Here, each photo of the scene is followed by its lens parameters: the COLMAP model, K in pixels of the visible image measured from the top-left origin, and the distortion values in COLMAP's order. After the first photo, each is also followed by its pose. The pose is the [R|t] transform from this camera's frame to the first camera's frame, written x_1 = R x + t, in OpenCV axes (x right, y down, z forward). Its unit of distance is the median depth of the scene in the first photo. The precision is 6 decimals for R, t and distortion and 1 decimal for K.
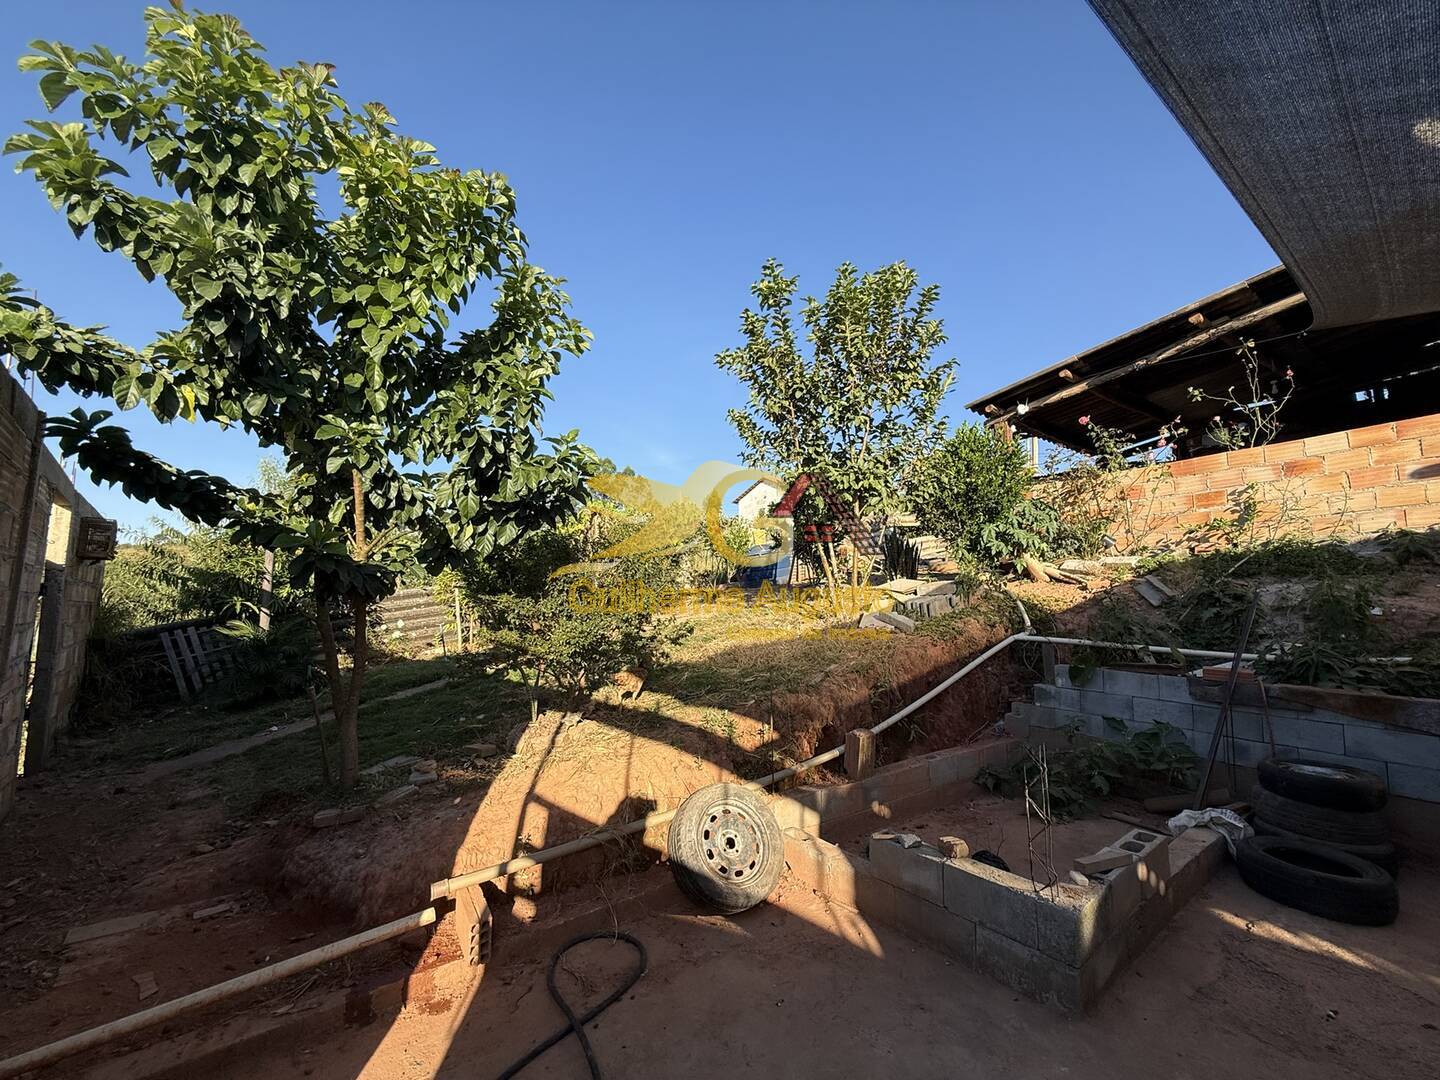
lens RADIAL K [[577.4, 0, 722.2], [0, 577.4, 536.9], [0, 0, 1]] dist [0.000409, 0.000295]
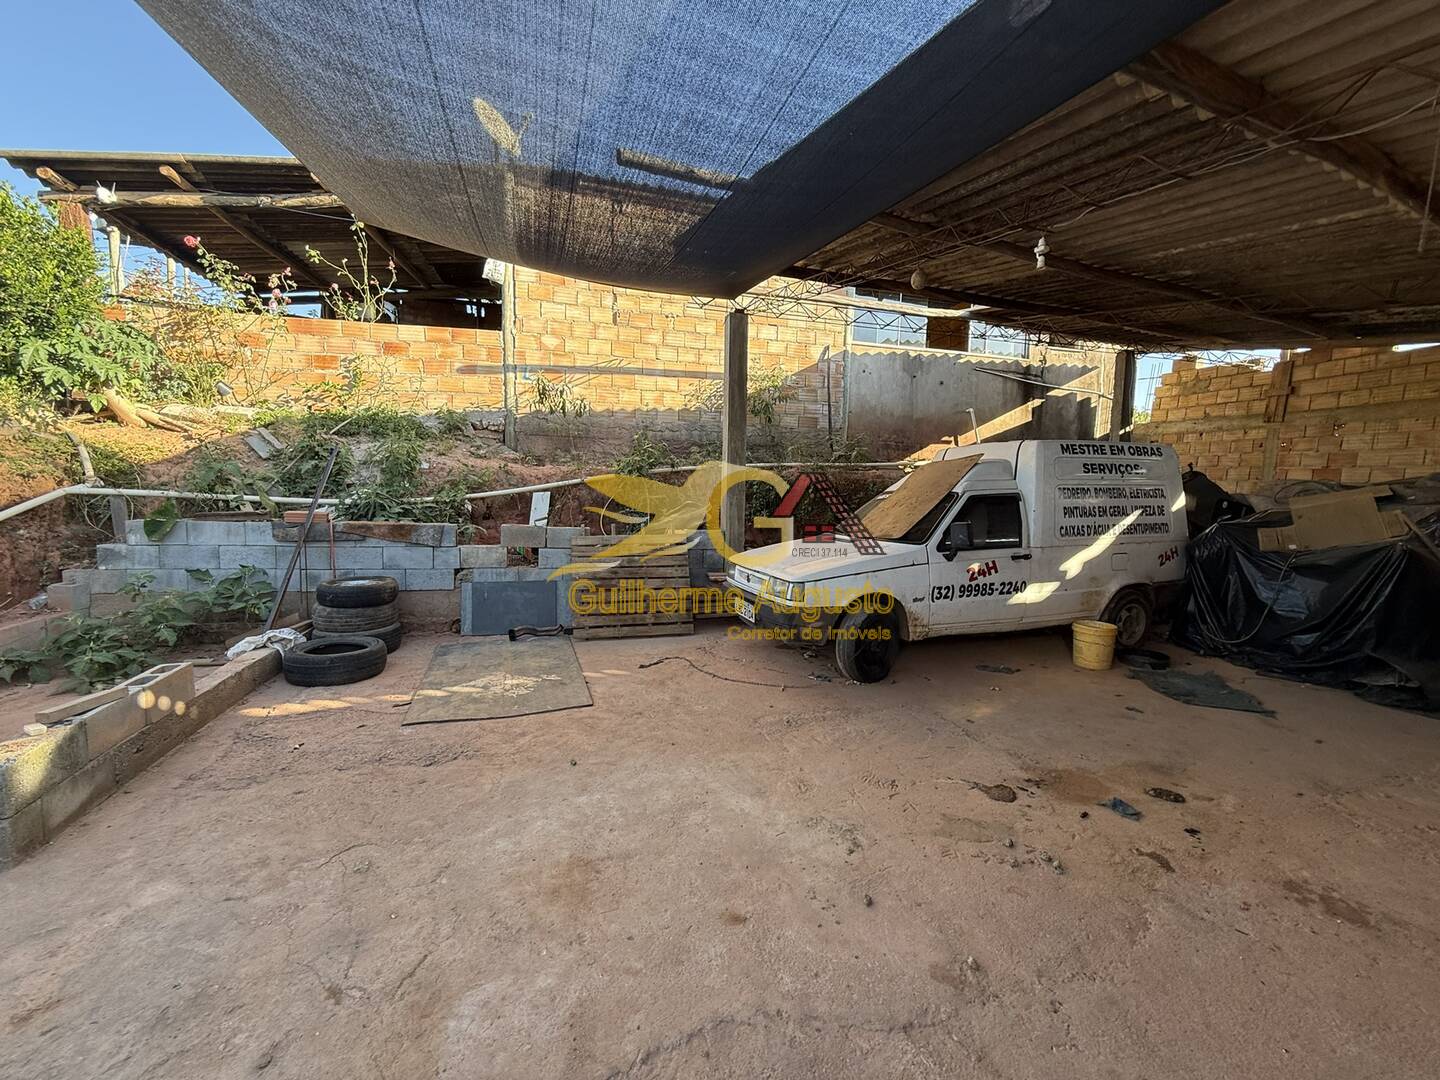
lens RADIAL K [[577.4, 0, 722.0], [0, 577.4, 537.7], [0, 0, 1]] dist [0.000409, 0.000295]
pose [[0.336322, -0.091069, 0.937333, 0.059087], [-0.131058, 0.981102, 0.142346, 0.006940], [-0.932583, -0.170719, 0.318031, -0.102209]]
